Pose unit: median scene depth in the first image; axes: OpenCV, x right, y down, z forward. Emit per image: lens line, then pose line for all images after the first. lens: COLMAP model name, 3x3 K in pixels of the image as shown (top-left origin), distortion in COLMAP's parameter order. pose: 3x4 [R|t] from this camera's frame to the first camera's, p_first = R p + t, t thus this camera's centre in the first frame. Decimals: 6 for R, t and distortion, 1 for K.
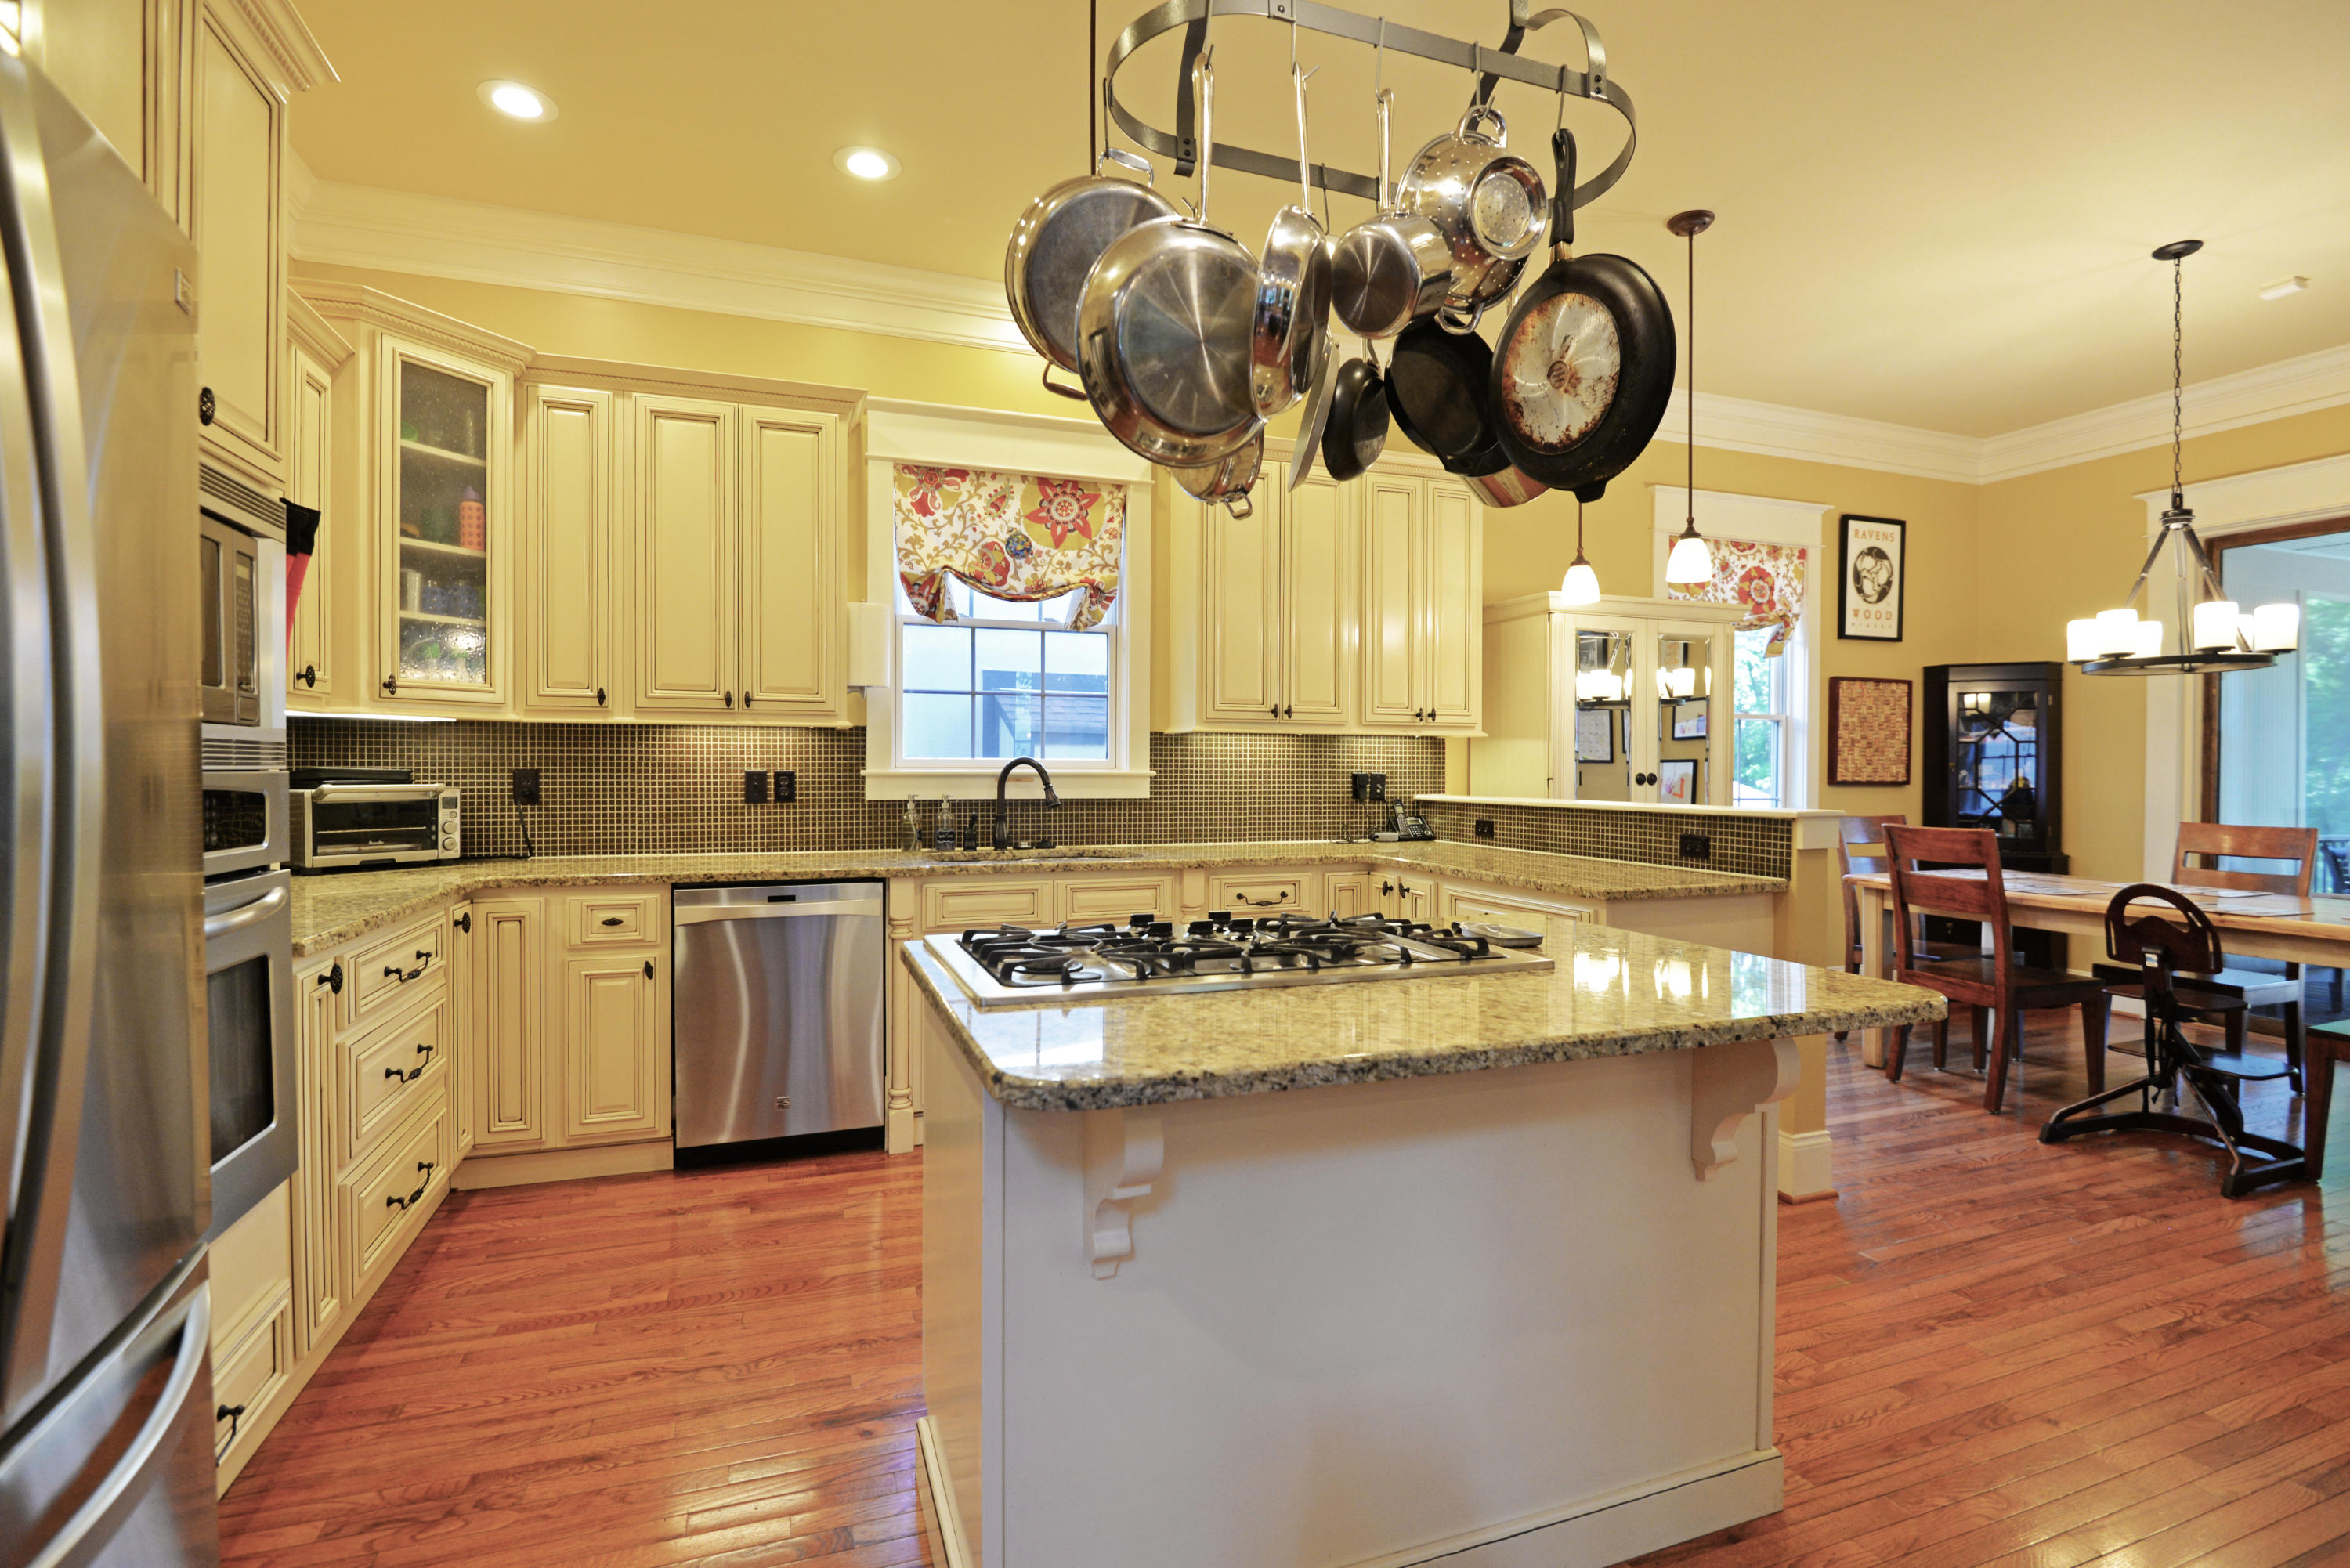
lens RADIAL K [[1081.3, 0, 1175.1], [0, 1081.3, 780.0], [0, 0, 1]] dist [-0.008766, -0.004560]
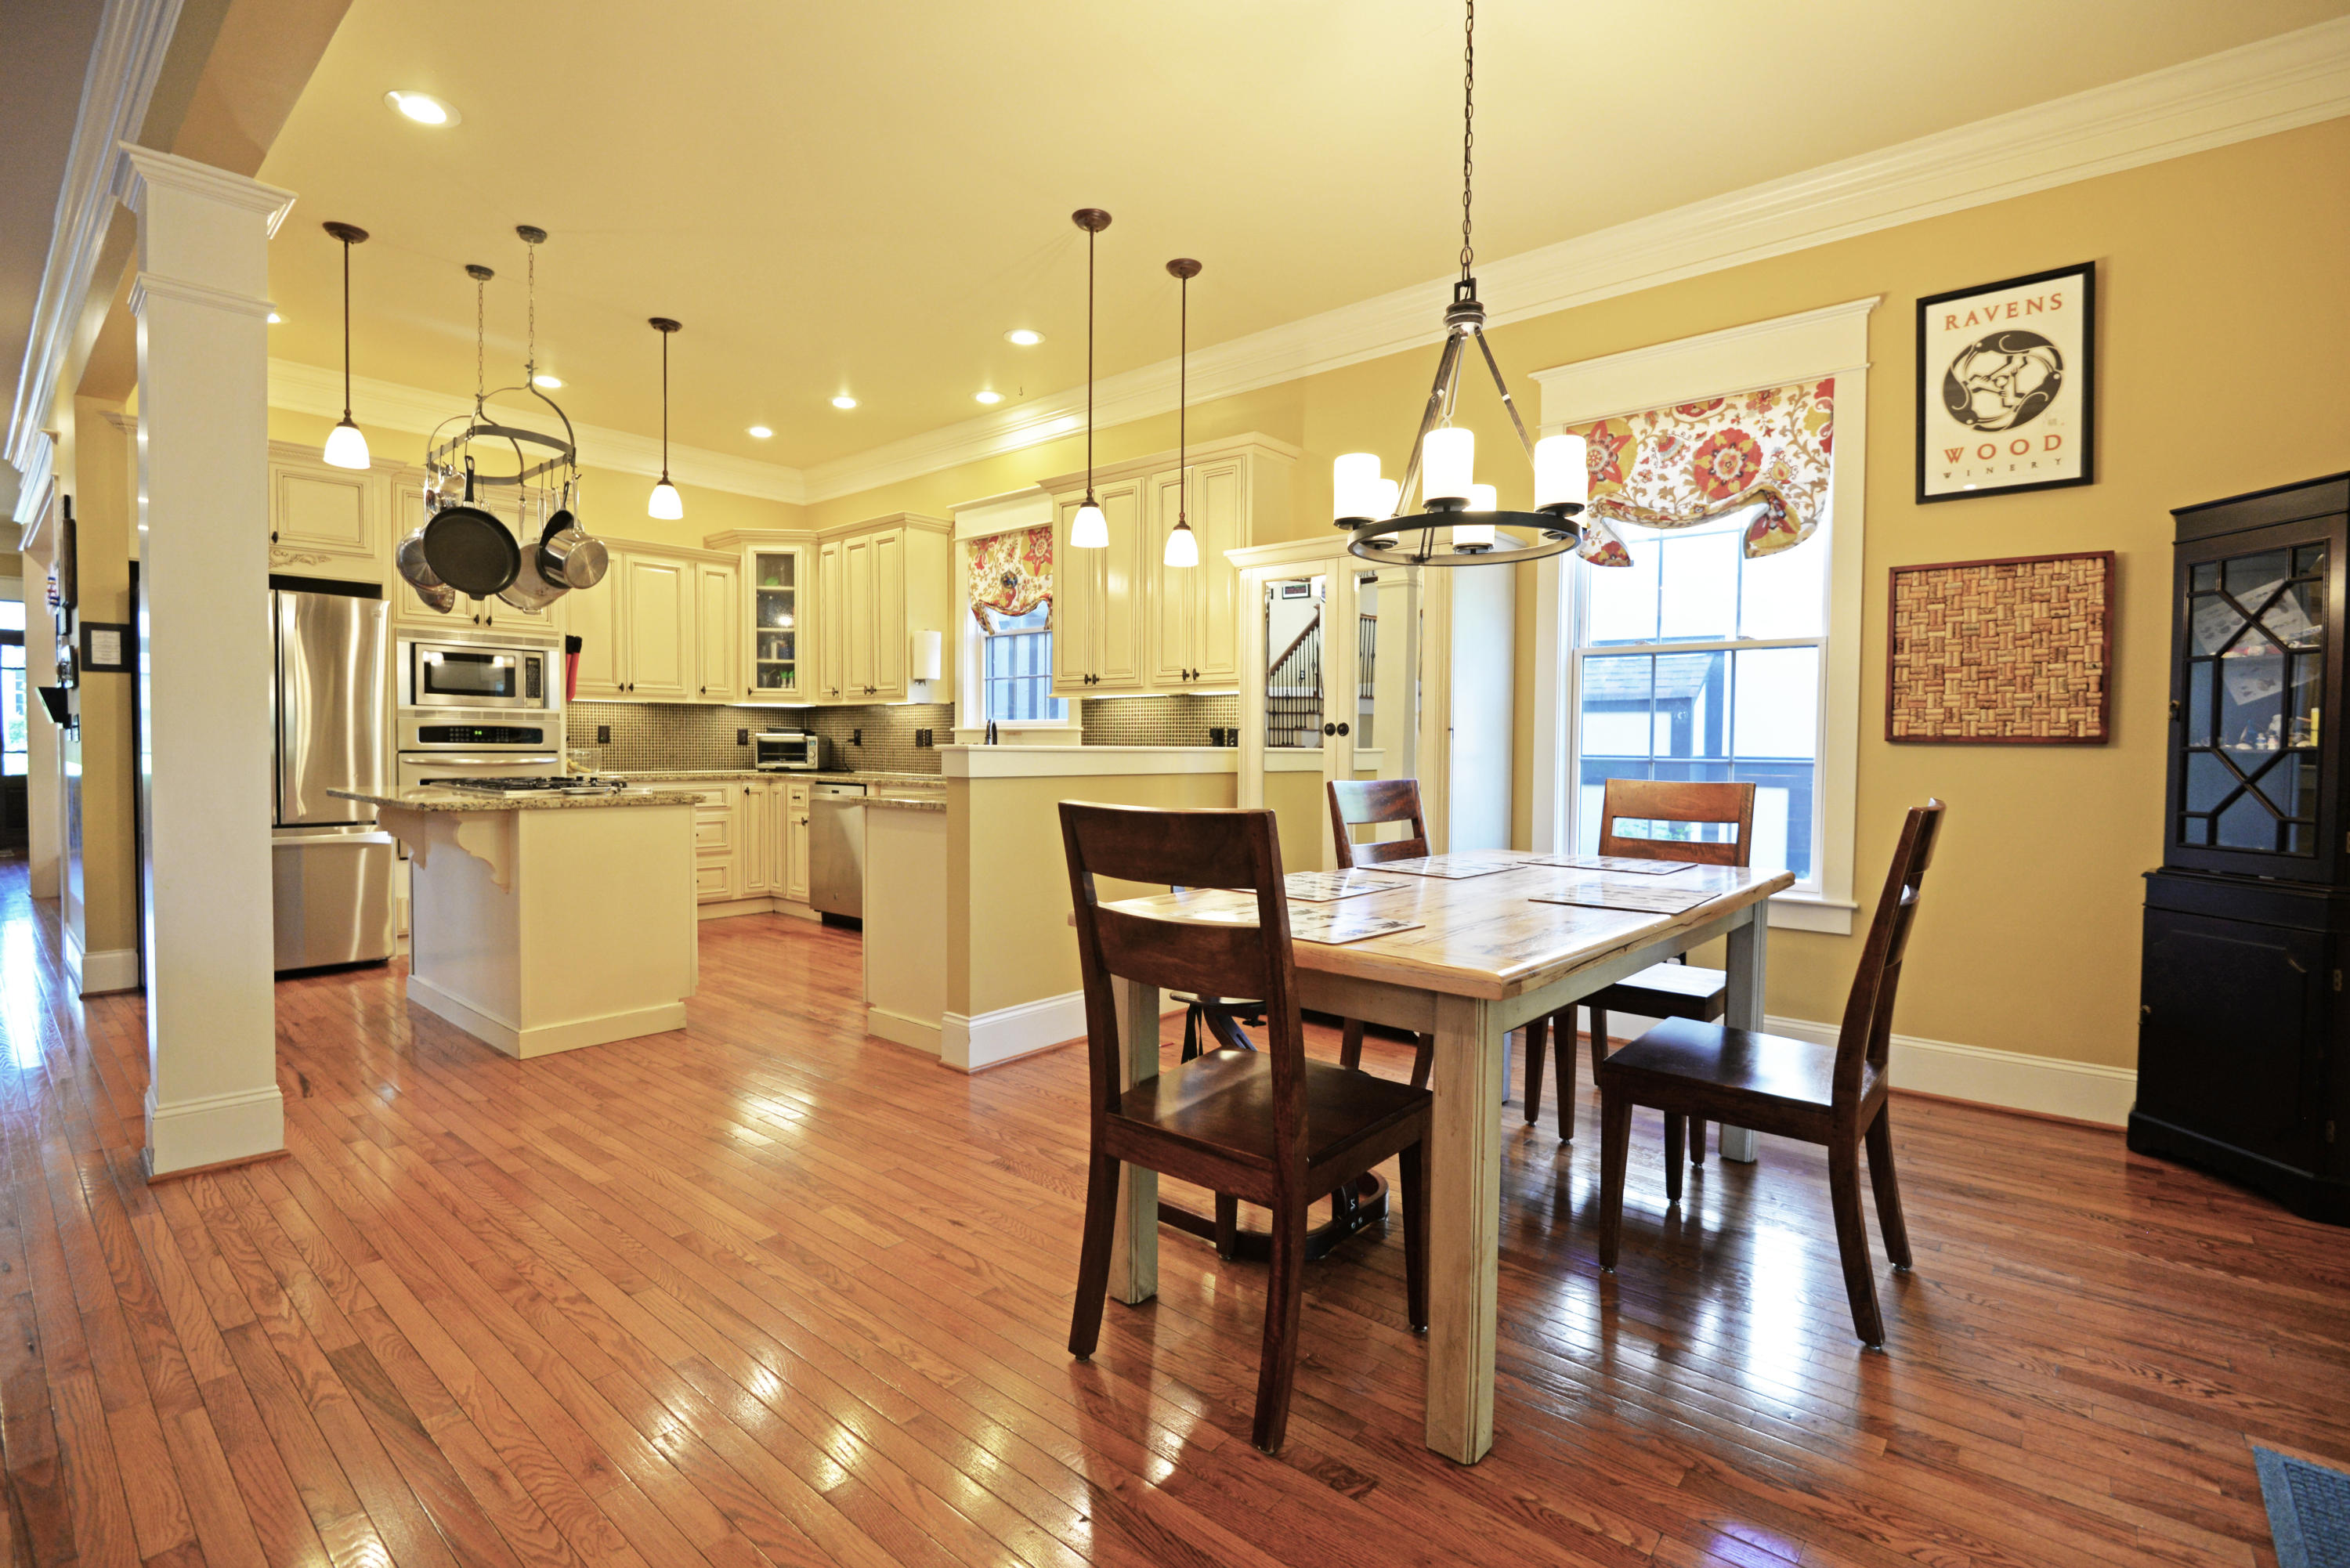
lens RADIAL K [[1081.3, 0, 1178.5], [0, 1081.3, 775.5], [0, 0, 1]] dist [-0.008766, -0.004560]
pose [[0.488608, 0.026651, -0.872096, 1.322770], [-0.015786, 0.999640, 0.021704, 0.022396], [0.872361, 0.003163, 0.488852, 0.470128]]
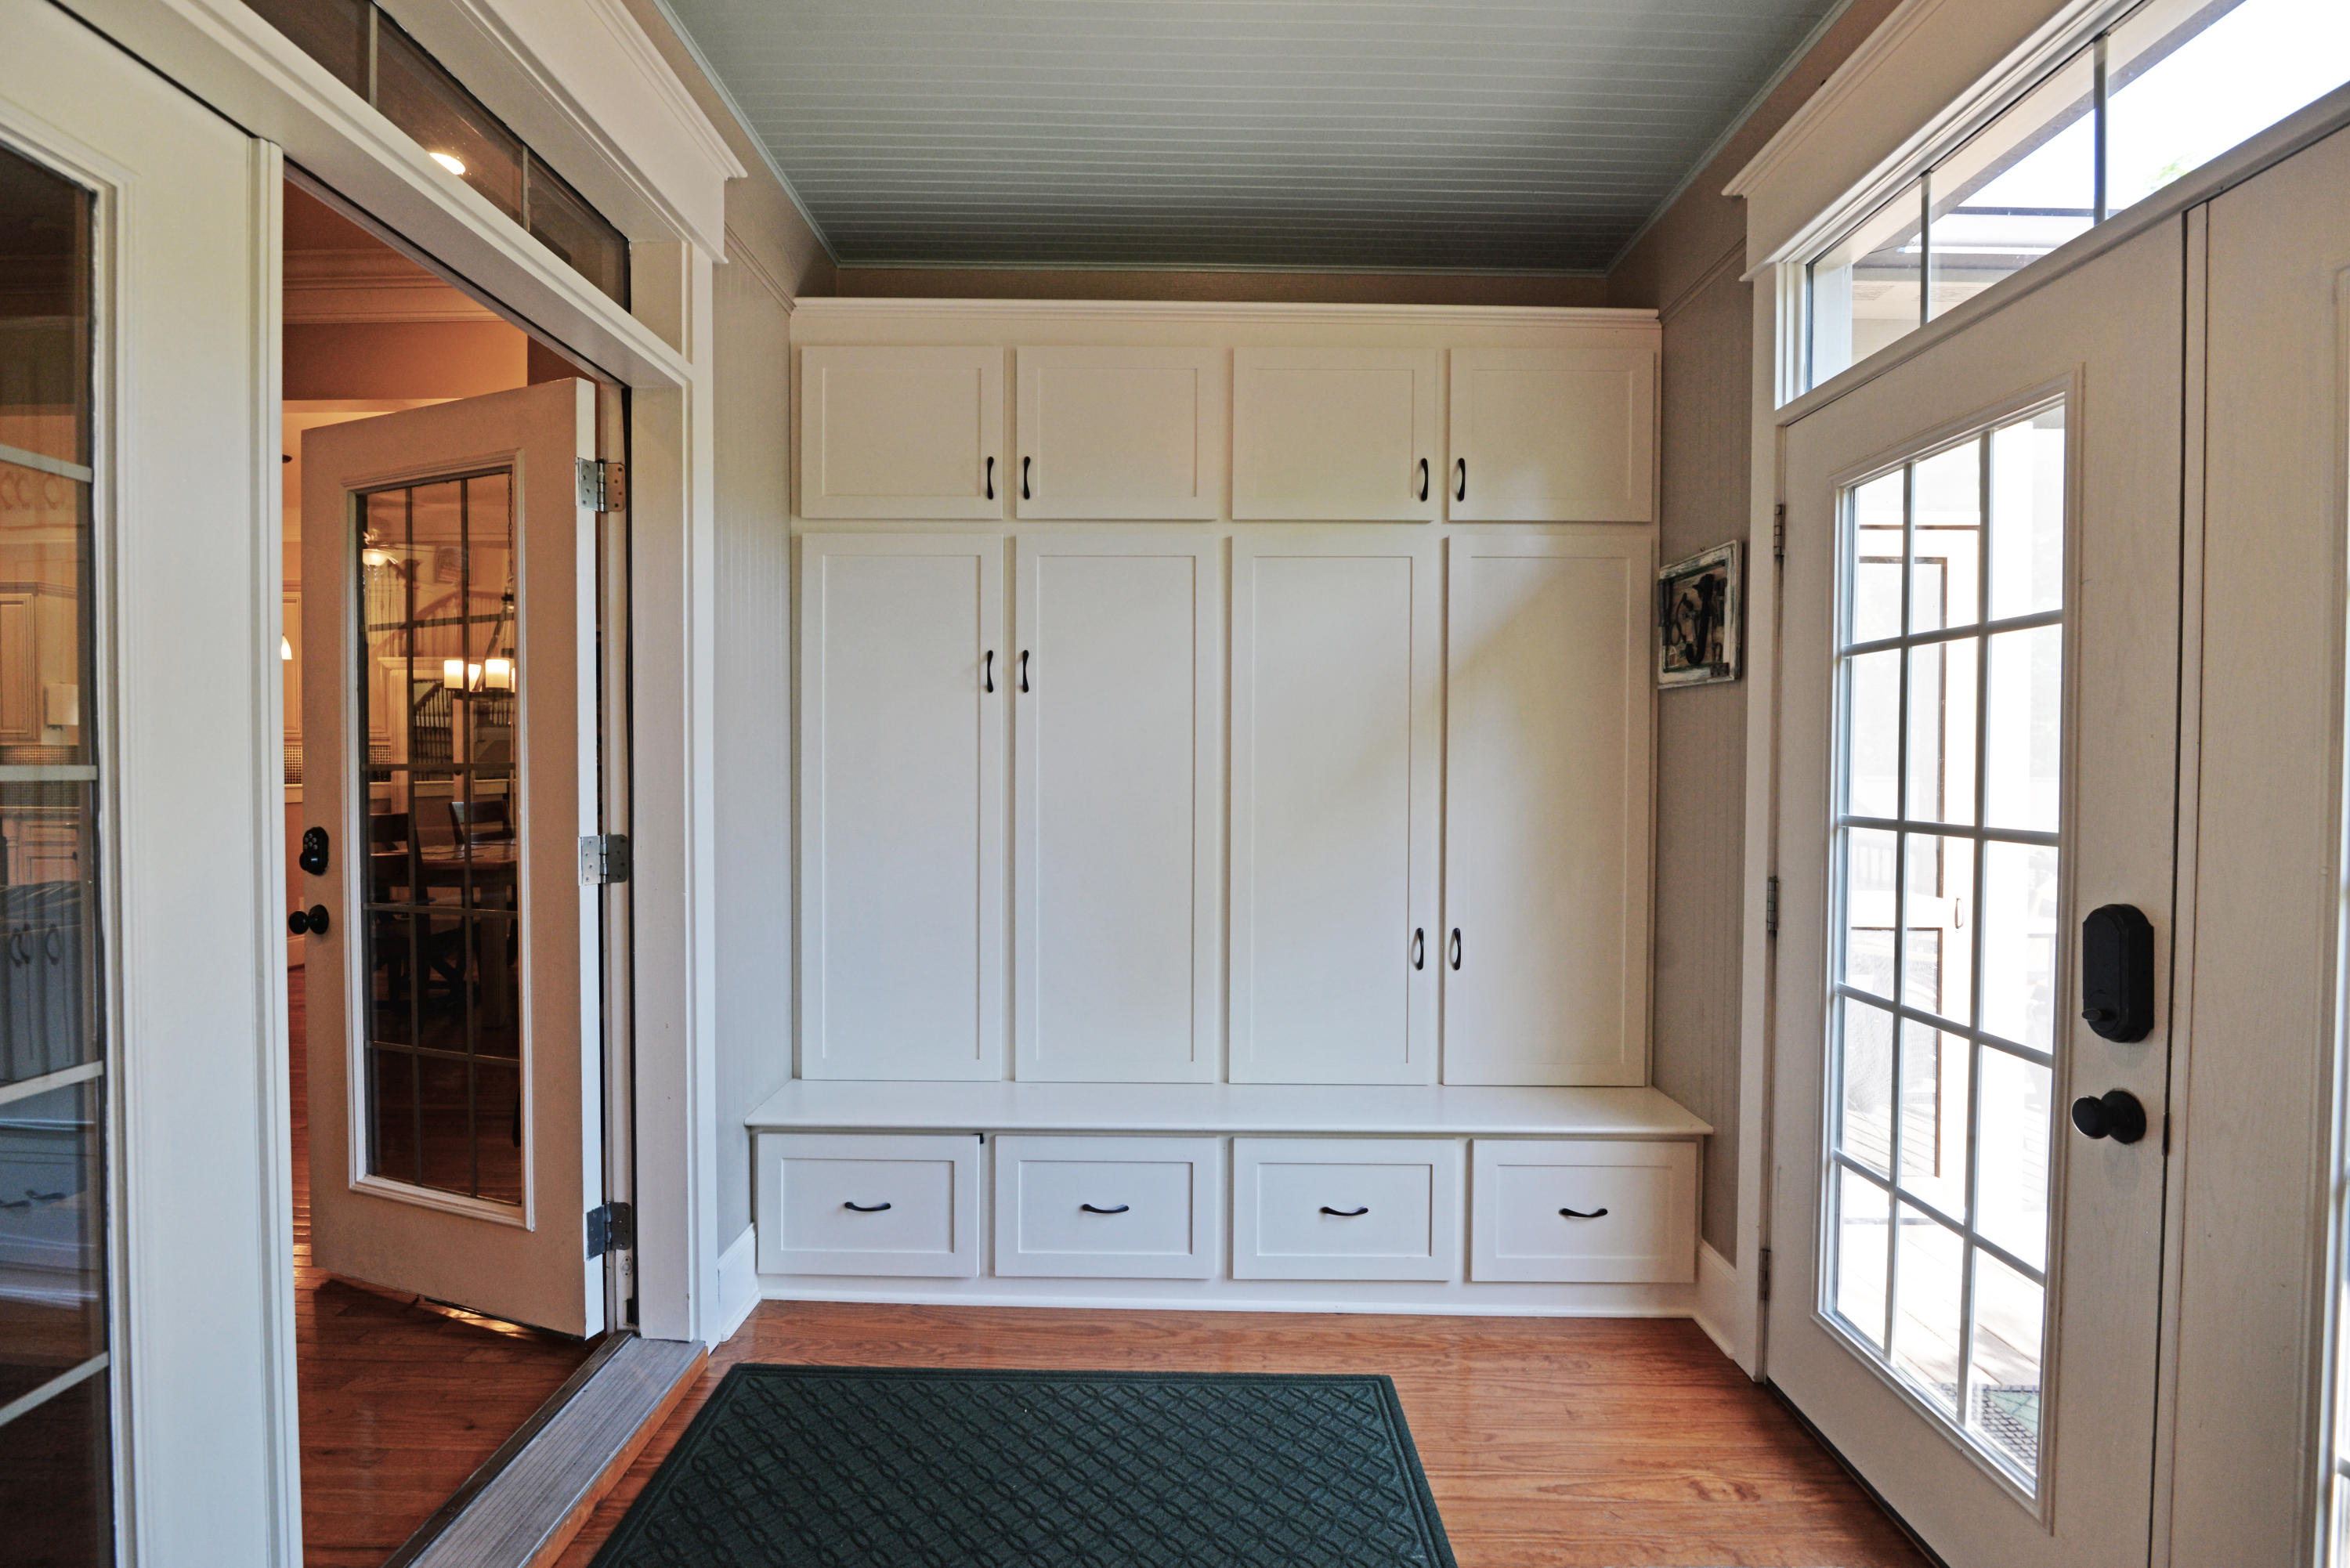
lens RADIAL K [[1081.3, 0, 1176.3], [0, 1081.3, 789.8], [0, 0, 1]] dist [-0.008766, -0.004560]
pose [[0.933944, 0.006997, -0.357352, 2.224649], [-0.003508, 0.999940, 0.010410, 0.007558], [0.357403, -0.008469, 0.933912, -0.120060]]
